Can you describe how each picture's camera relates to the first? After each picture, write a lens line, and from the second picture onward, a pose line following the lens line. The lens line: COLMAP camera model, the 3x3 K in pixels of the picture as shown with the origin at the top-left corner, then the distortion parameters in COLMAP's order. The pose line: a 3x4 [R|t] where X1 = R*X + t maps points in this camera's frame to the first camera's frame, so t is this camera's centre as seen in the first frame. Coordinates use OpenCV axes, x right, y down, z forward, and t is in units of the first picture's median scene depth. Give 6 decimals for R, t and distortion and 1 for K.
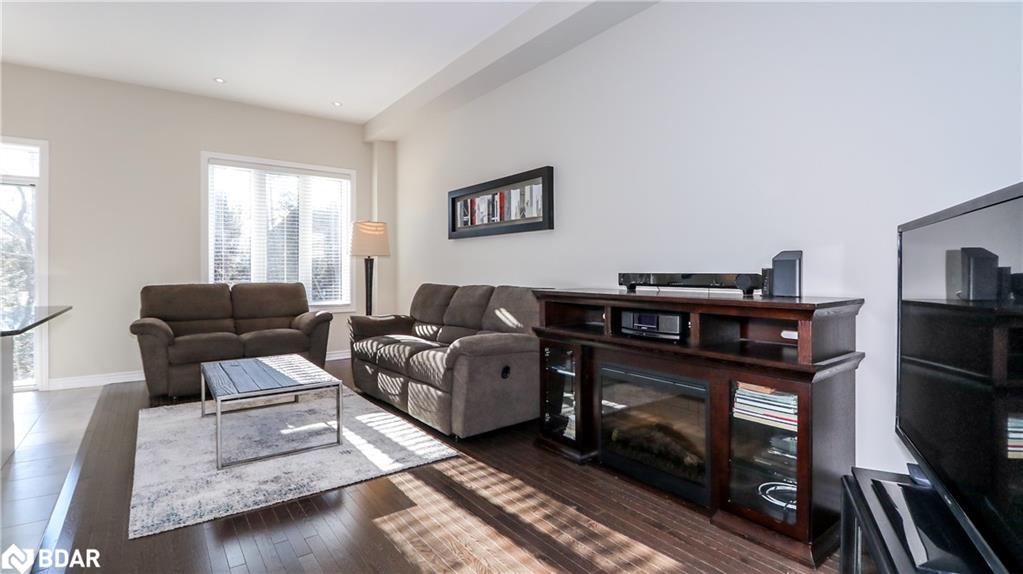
lens RADIAL K [[485.8, 0, 509.8], [0, 485.8, 273.0], [0, 0, 1]] dist [-0.000199, -0.011776]
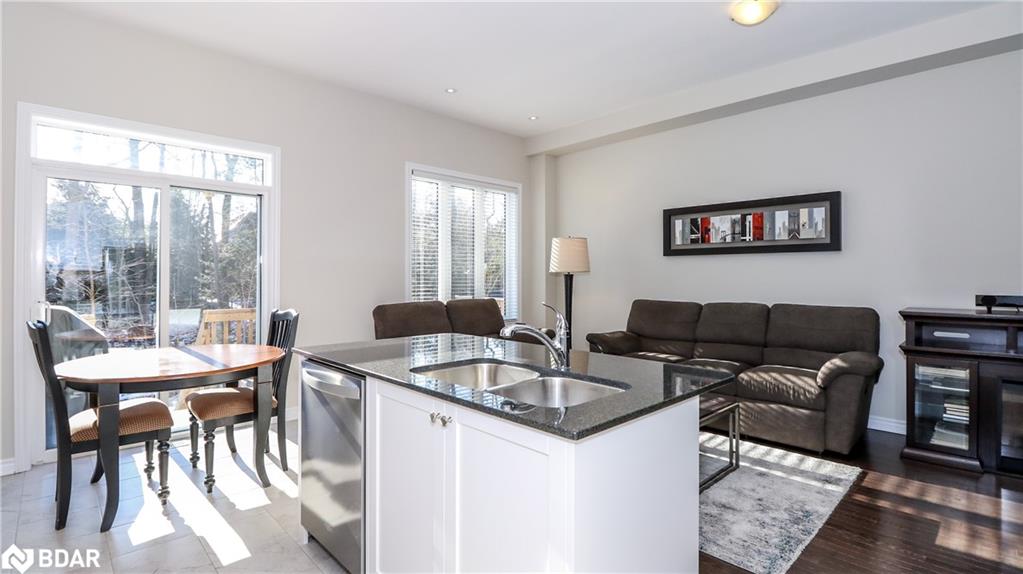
lens RADIAL K [[485.8, 0, 509.8], [0, 485.8, 273.0], [0, 0, 1]] dist [-0.000199, -0.011776]
pose [[0.991599, -0.001723, 0.129339, -0.734297], [0.002965, 0.999951, -0.009411, -0.032348], [-0.129317, 0.009716, 0.991556, 0.045953]]
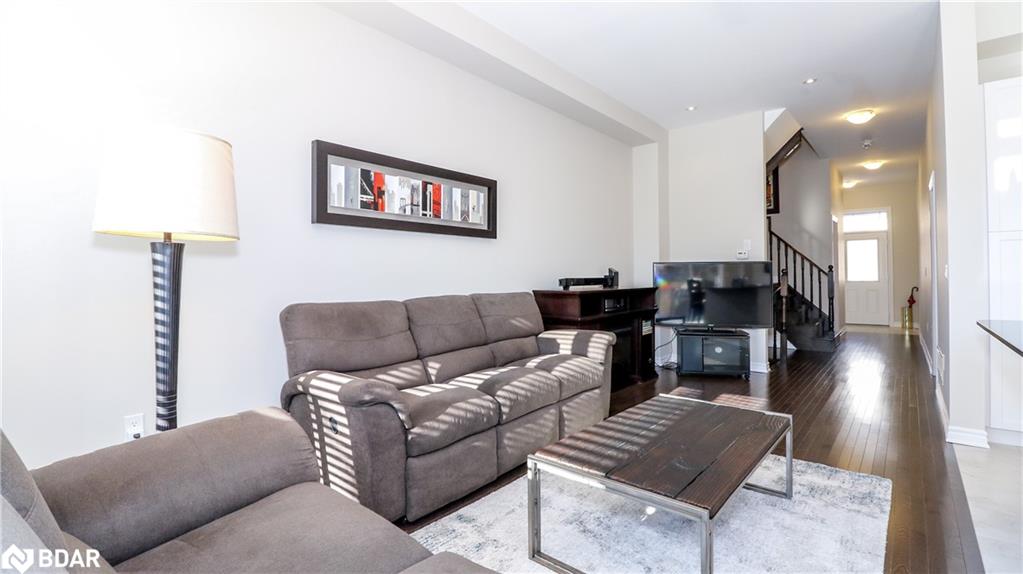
lens RADIAL K [[469.3, 0, 509.9], [0, 469.3, 271.8], [0, 0, 1]] dist [0.001705, -0.000133]
pose [[-0.223992, 0.004009, 0.974583, -0.906037], [0.003102, 0.999989, -0.003401, -0.012344], [-0.974586, 0.002262, -0.224002, 1.151954]]
